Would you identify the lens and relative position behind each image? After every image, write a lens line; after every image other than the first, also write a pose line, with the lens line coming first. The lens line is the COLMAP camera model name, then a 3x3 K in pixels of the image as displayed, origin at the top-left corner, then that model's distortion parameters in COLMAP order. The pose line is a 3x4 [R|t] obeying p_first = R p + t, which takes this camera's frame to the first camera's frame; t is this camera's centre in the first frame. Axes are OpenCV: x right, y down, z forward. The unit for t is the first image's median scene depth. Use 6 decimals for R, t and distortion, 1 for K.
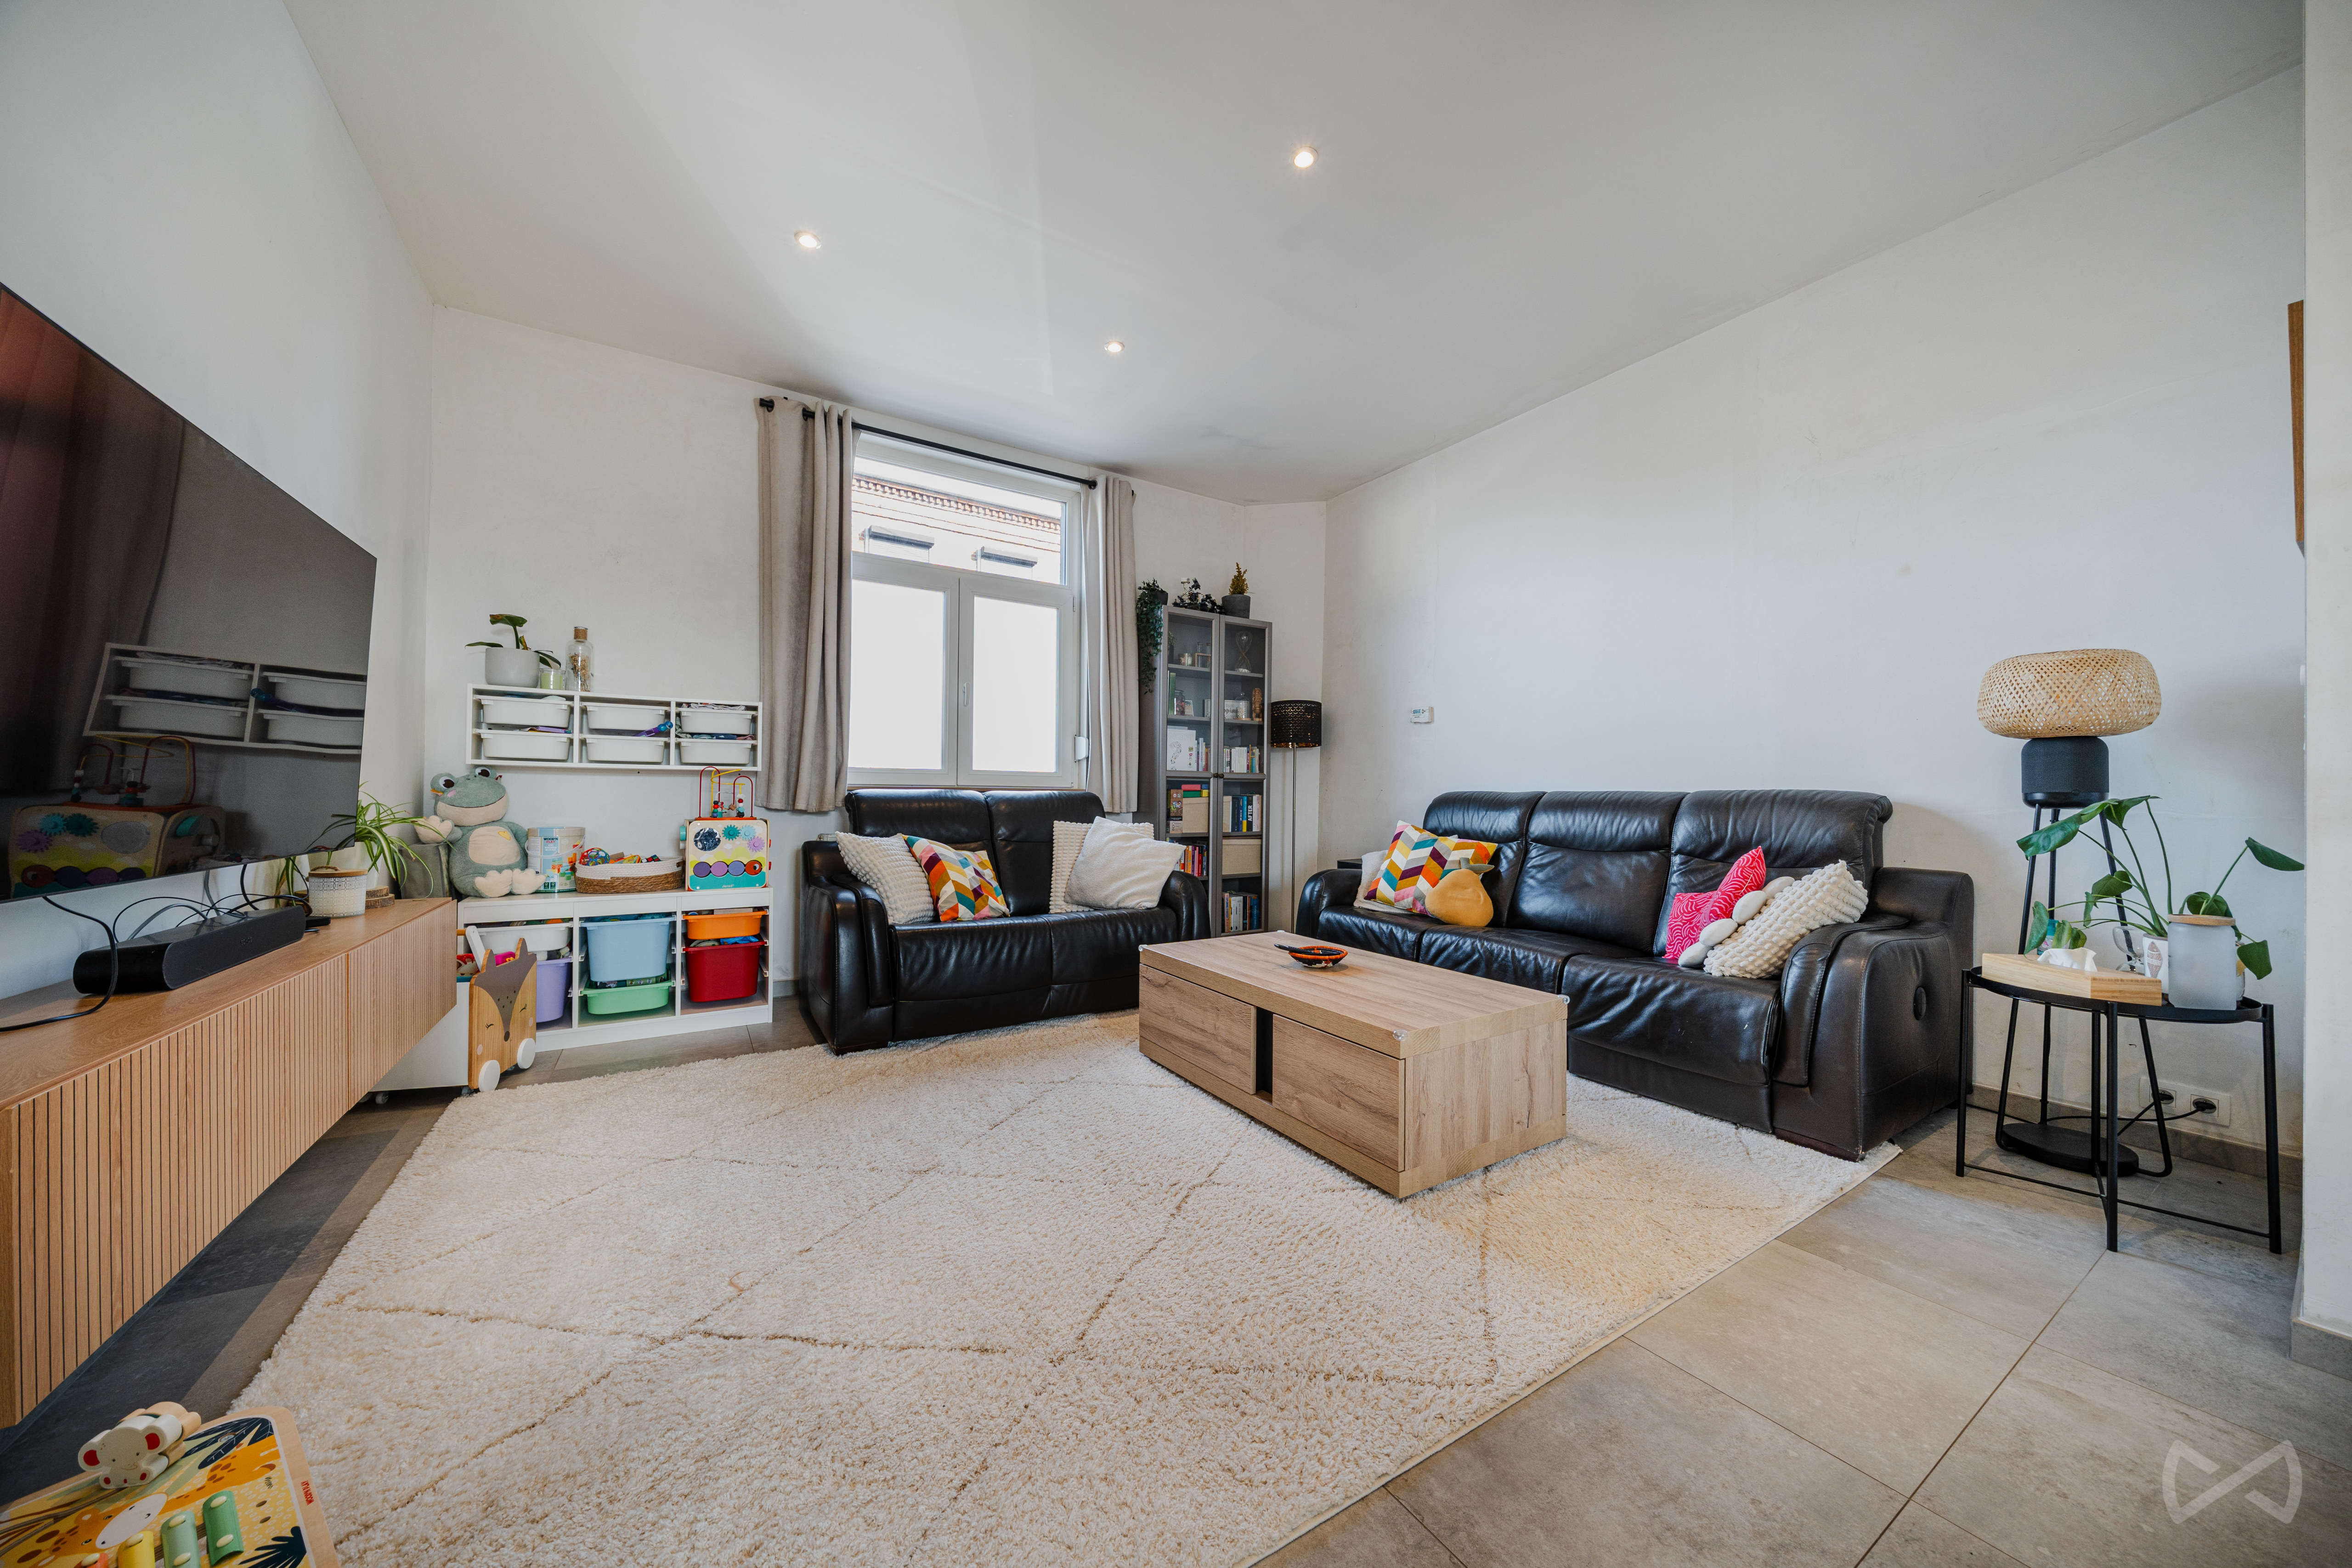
lens RADIAL K [[799.9, 0, 1168.1], [0, 799.9, 788.7], [0, 0, 1]] dist [-0.004545, -0.000005]
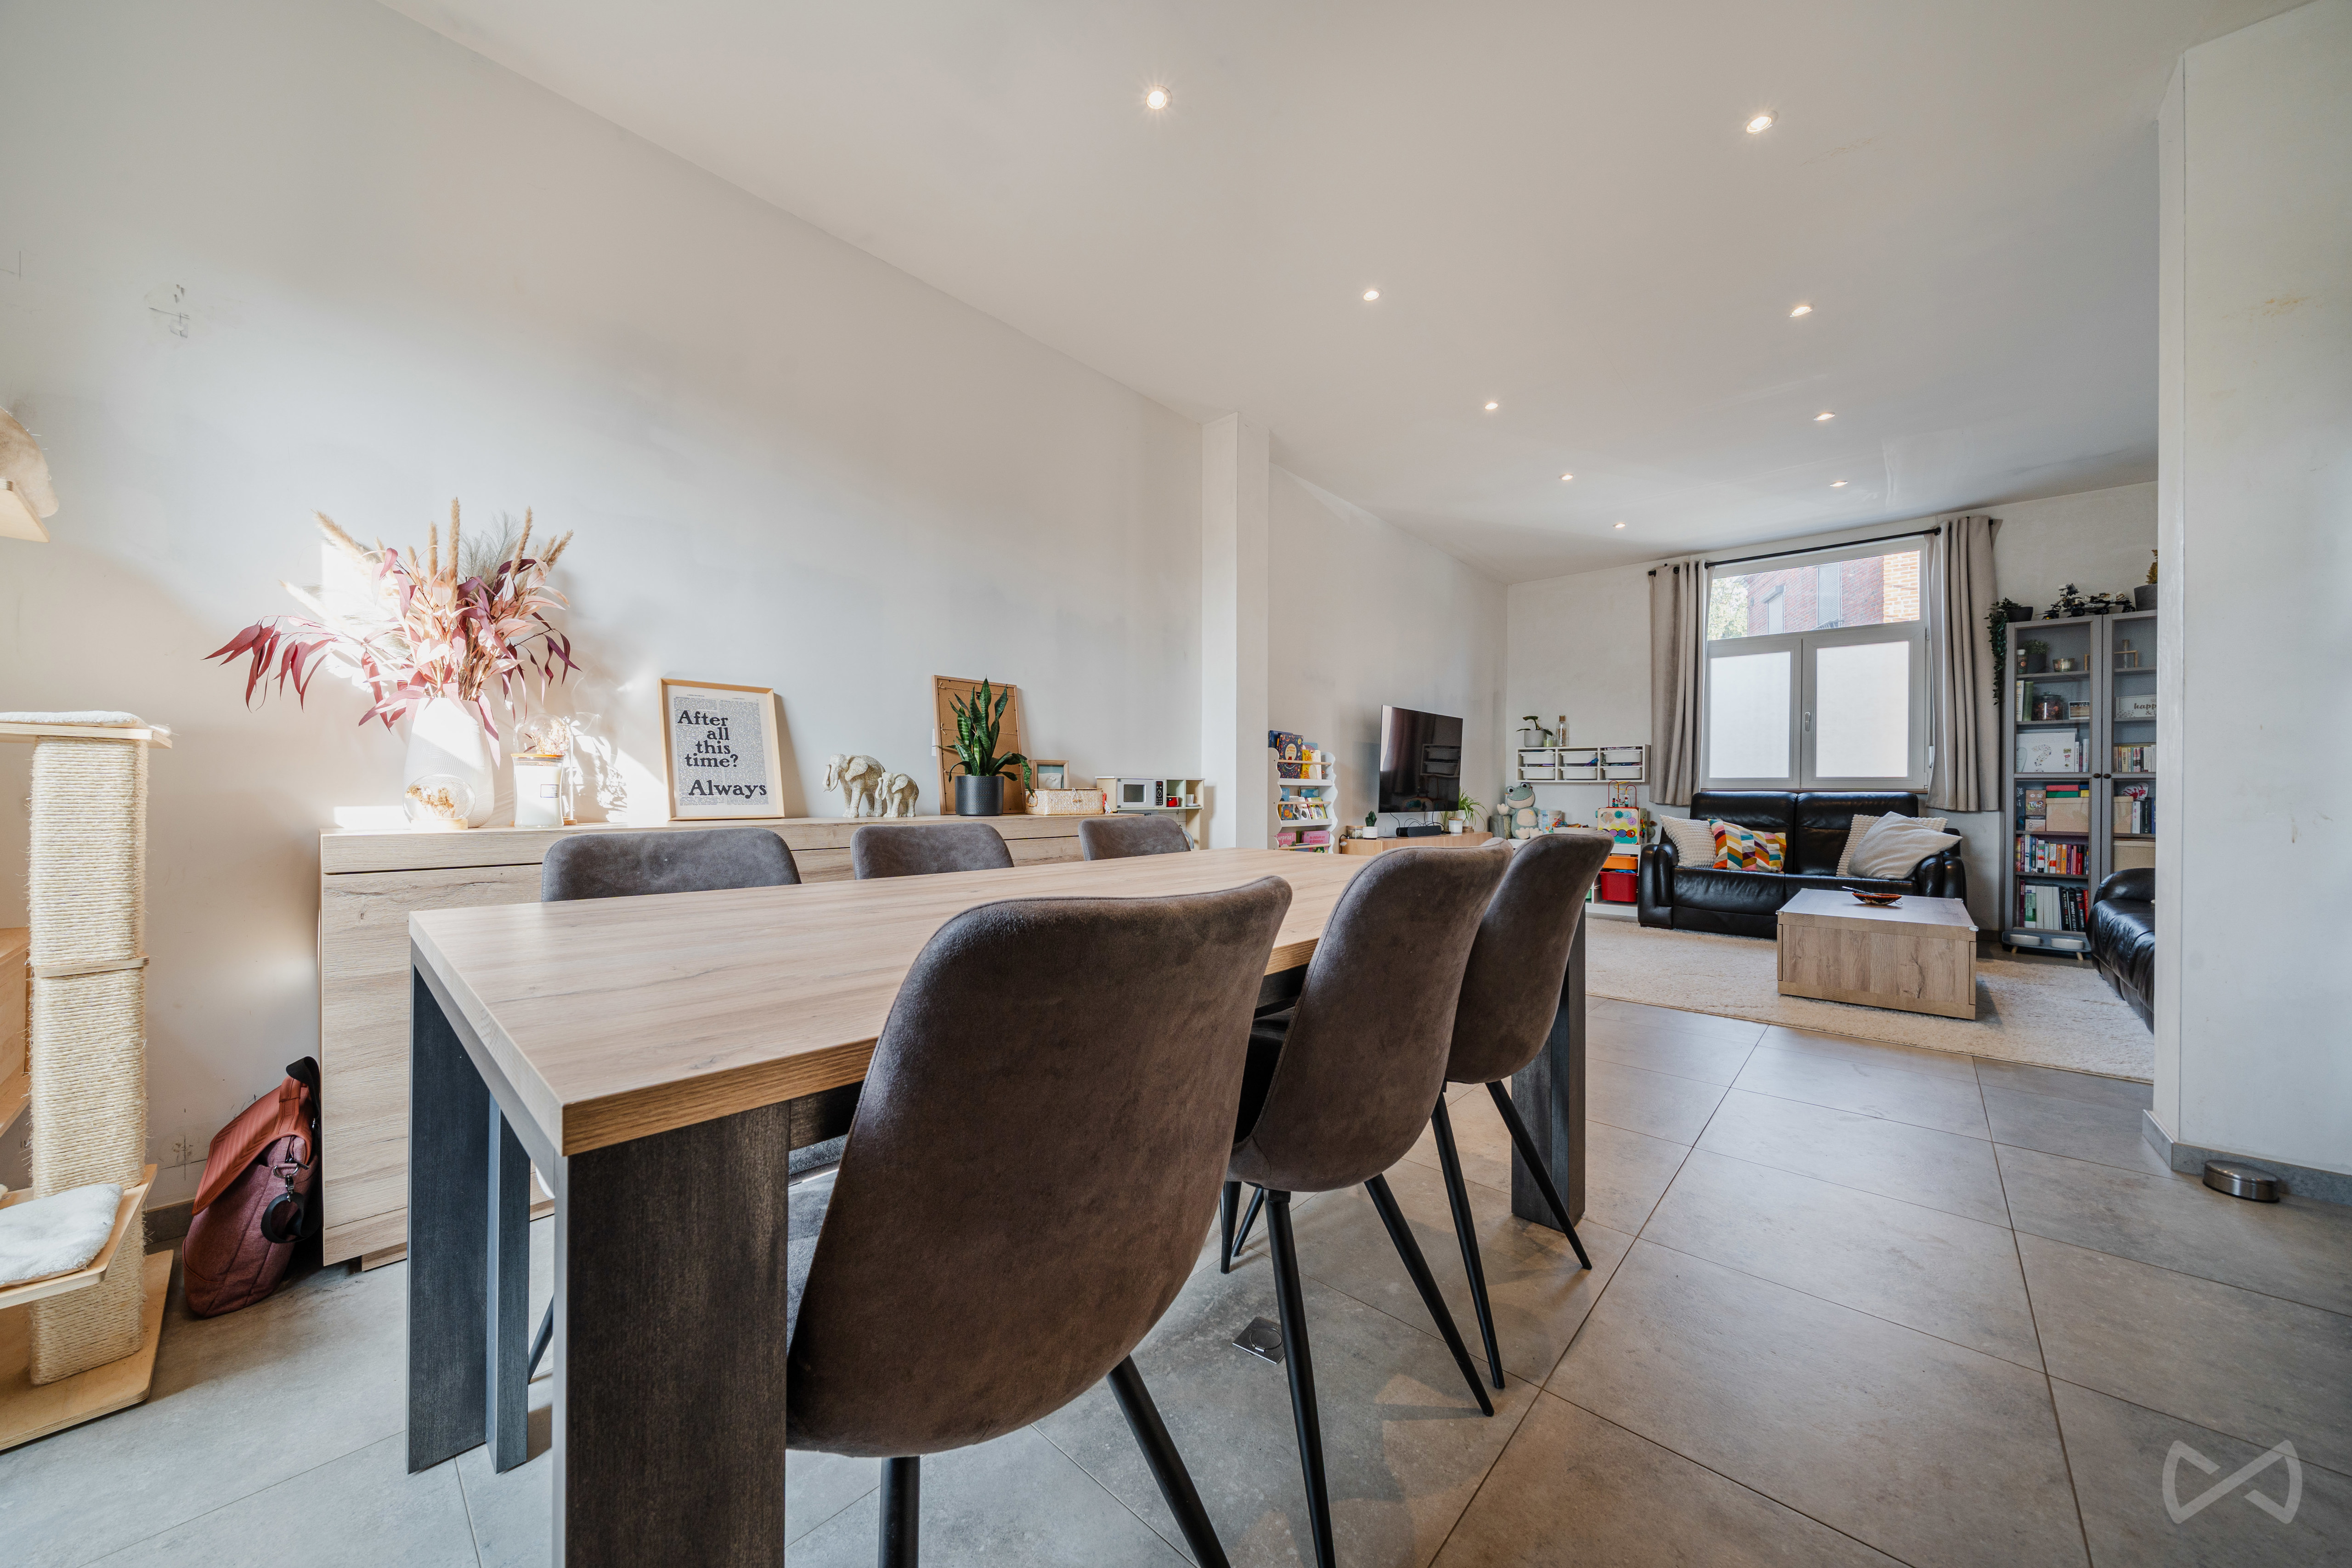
lens RADIAL K [[799.9, 0, 1168.1], [0, 799.9, 788.7], [0, 0, 1]] dist [-0.004545, -0.000005]
pose [[0.272378, -0.012880, -0.962104, 0.777069], [0.001684, 0.999915, -0.012909, 0.011917], [0.962189, 0.001896, 0.272376, -0.438715]]
